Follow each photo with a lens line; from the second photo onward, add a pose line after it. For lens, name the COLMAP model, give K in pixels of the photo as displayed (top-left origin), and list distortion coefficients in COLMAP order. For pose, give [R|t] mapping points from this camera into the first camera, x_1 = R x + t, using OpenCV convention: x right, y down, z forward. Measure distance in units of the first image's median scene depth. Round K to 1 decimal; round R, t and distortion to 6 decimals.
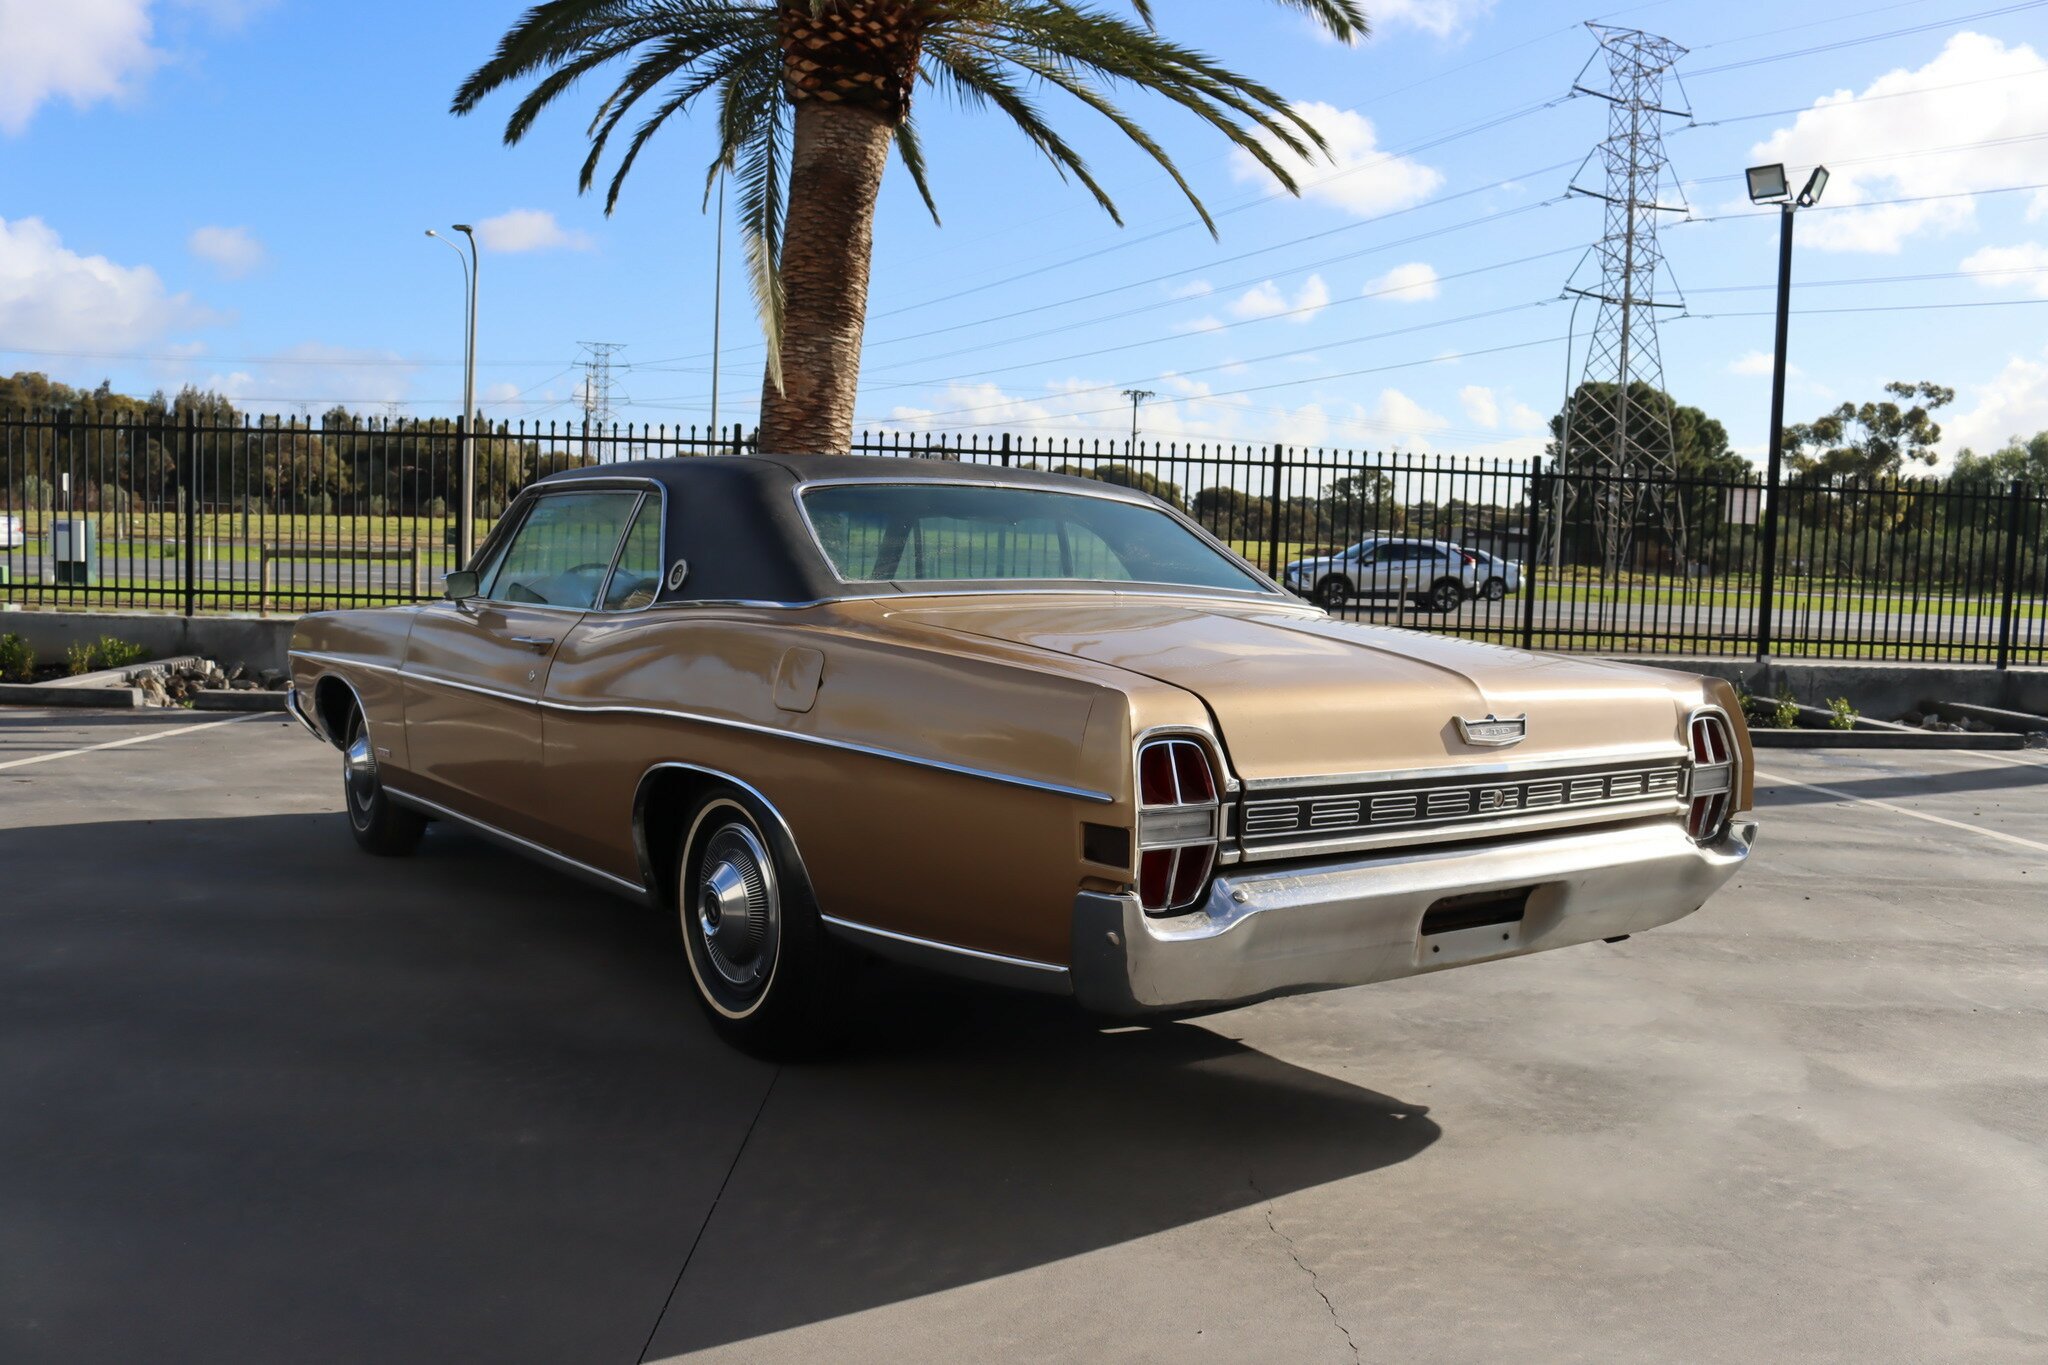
lens RADIAL K [[1687.4, 0, 1014.7], [0, 1687.4, 666.2], [0, 0, 1]] dist [-0.155803, 0.128771]
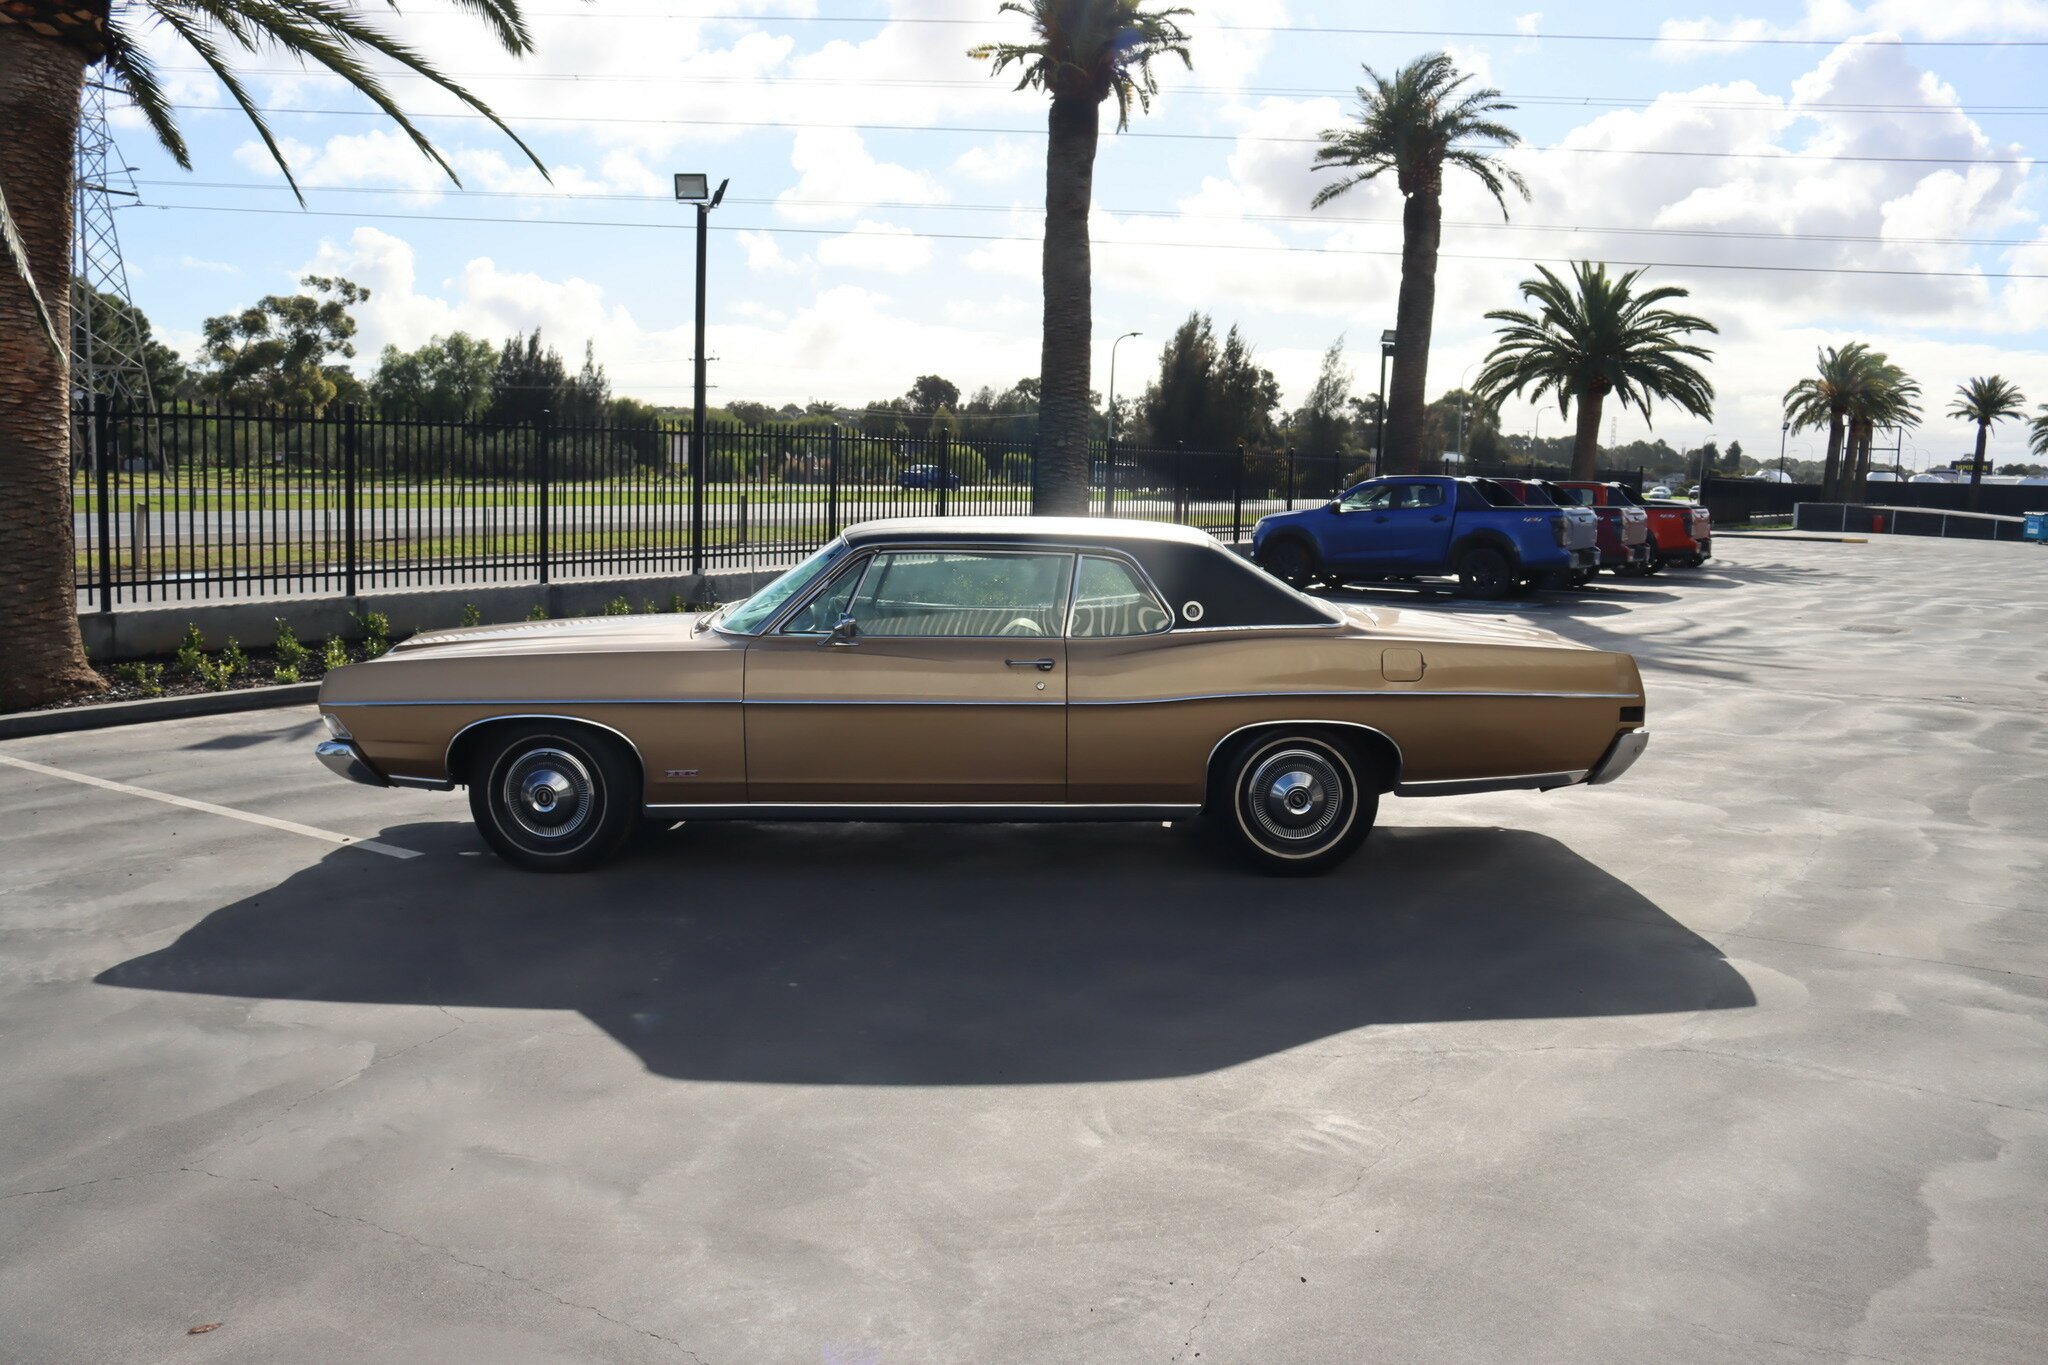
lens RADIAL K [[1689.7, 0, 1013.6], [0, 1689.7, 664.1], [0, 0, 1]] dist [-0.156142, 0.133402]
pose [[0.598054, -0.112600, 0.793506, -0.820375], [0.057066, 0.993551, 0.097976, -0.088346], [-0.799421, -0.013313, 0.600623, 0.074885]]
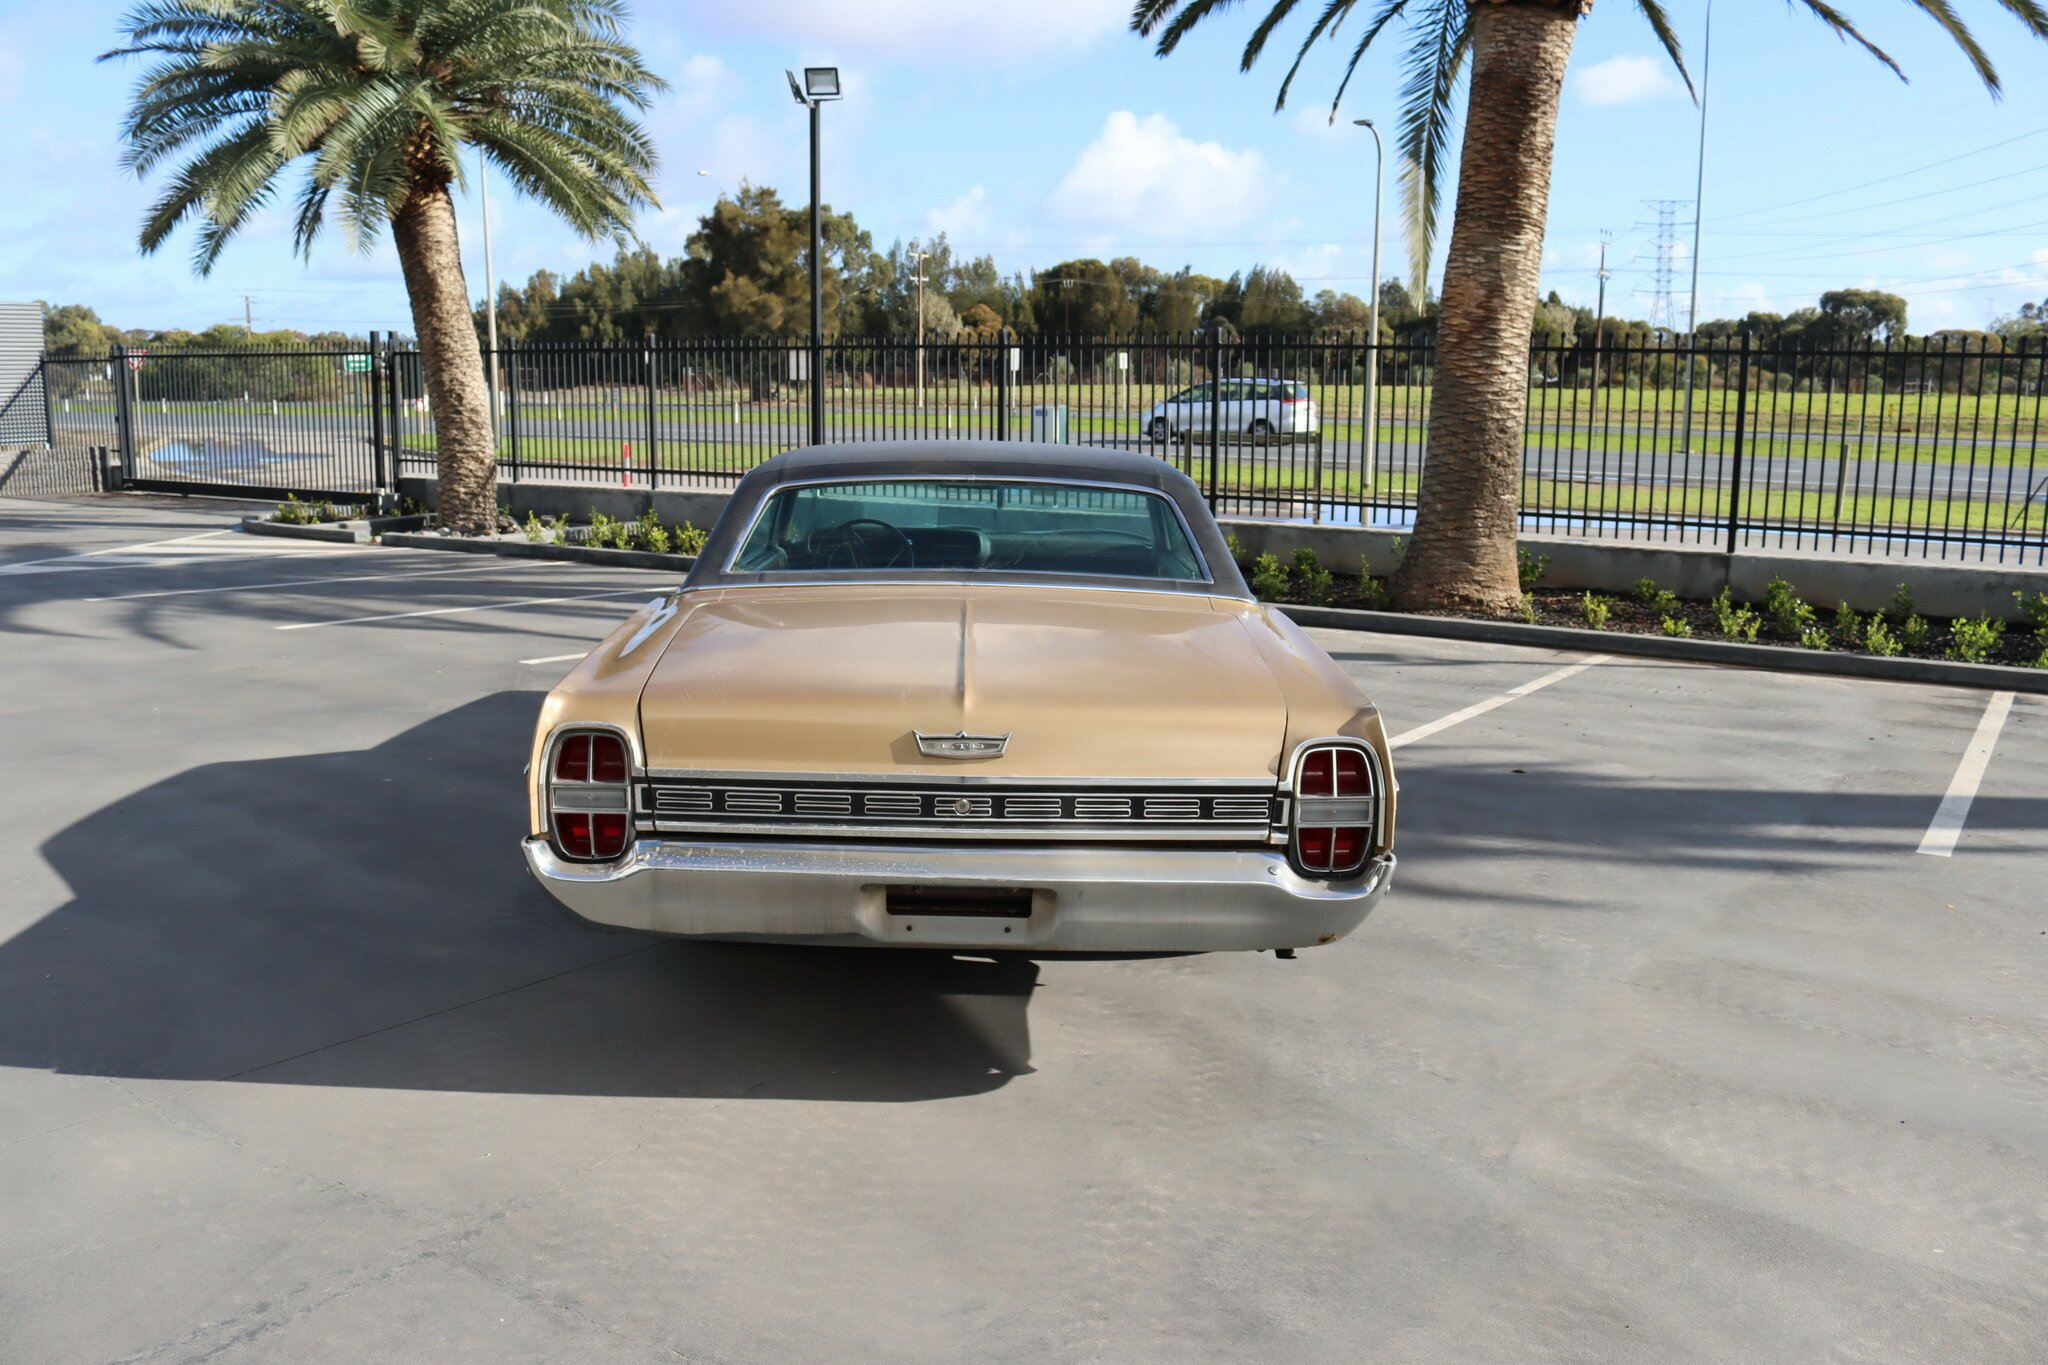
lens RADIAL K [[1689.7, 0, 1013.6], [0, 1689.7, 664.1], [0, 0, 1]] dist [-0.156142, 0.133402]
pose [[0.811950, 0.070982, -0.579395, 0.379219], [-0.024798, 0.995877, 0.087254, -0.045331], [0.583199, -0.056478, 0.810363, 0.040760]]
